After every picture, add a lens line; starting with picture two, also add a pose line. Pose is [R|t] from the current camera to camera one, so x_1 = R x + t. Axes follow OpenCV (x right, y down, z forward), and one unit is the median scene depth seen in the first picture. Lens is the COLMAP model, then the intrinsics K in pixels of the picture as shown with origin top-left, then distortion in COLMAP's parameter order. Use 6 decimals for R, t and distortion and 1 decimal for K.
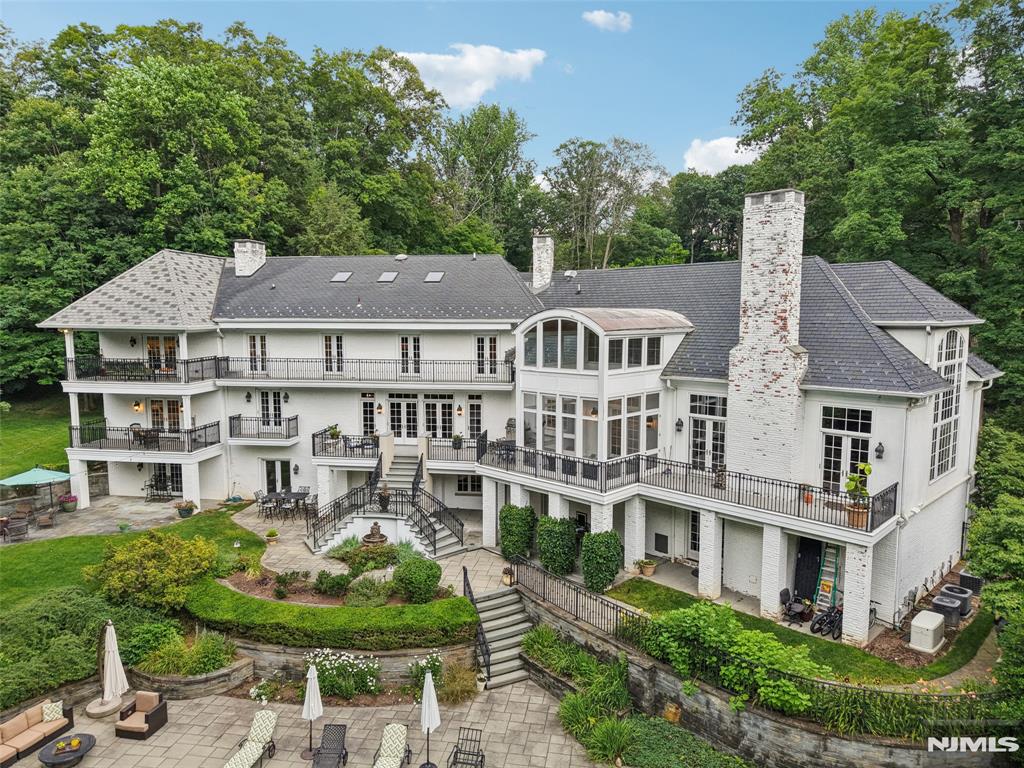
lens RADIAL K [[713.0, 0, 518.1], [0, 713.0, 381.0], [0, 0, 1]] dist [0.042801, -0.030382]
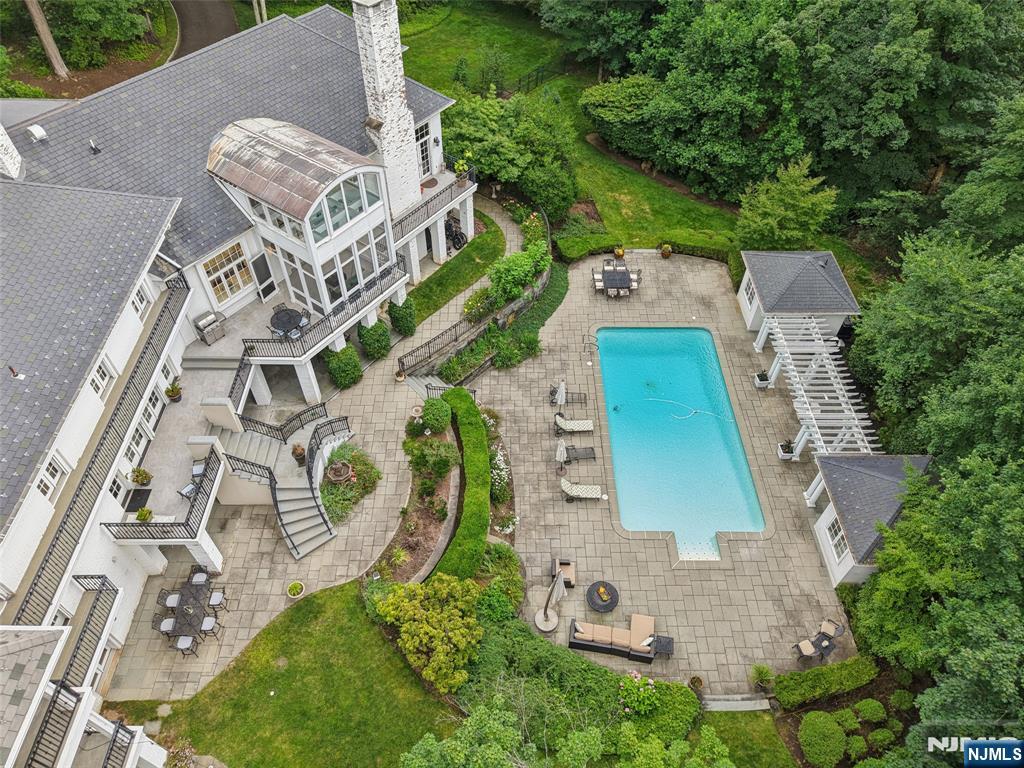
lens RADIAL K [[697.0, 0, 513.7], [0, 697.0, 404.4], [0, 0, 1]] dist [0.100815, -0.119272]
pose [[-0.188747, -0.747168, 0.637271, -0.881742], [0.099713, 0.631000, 0.769348, -0.636350], [-0.976950, 0.208757, -0.044597, 0.840083]]
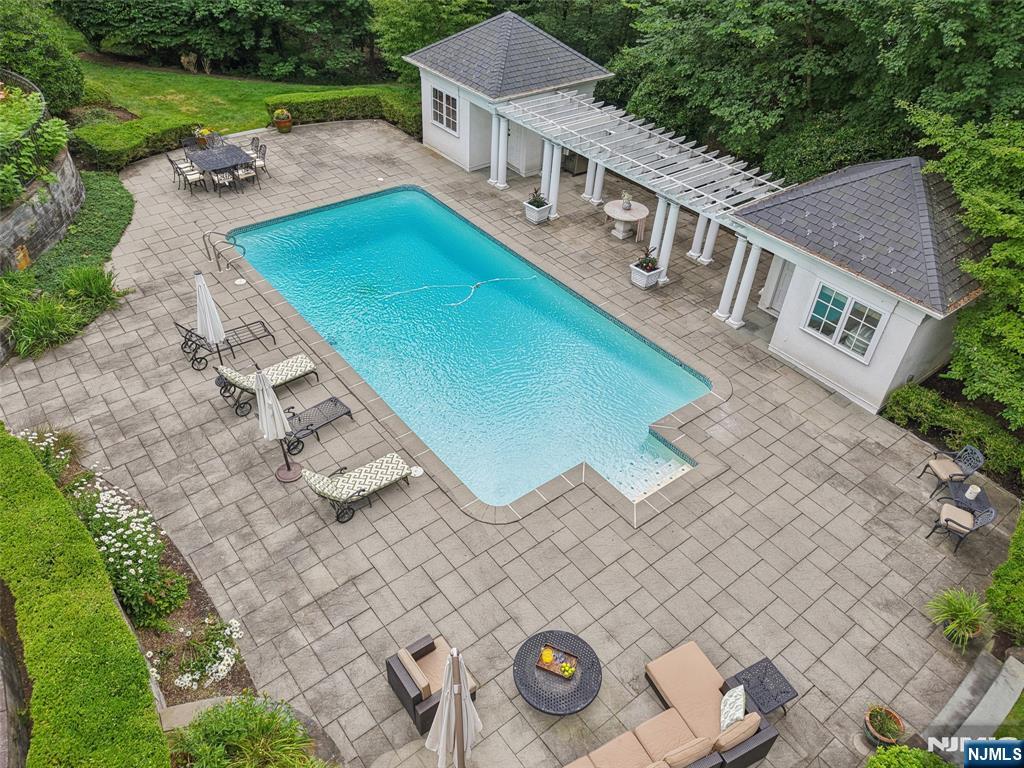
lens RADIAL K [[697.0, 0, 513.7], [0, 697.0, 404.4], [0, 0, 1]] dist [0.100815, -0.119272]
pose [[-0.751620, -0.447720, 0.484370, -0.550710], [0.027565, 0.712381, 0.701252, 0.000931], [-0.659020, 0.540427, -0.523098, 0.861422]]
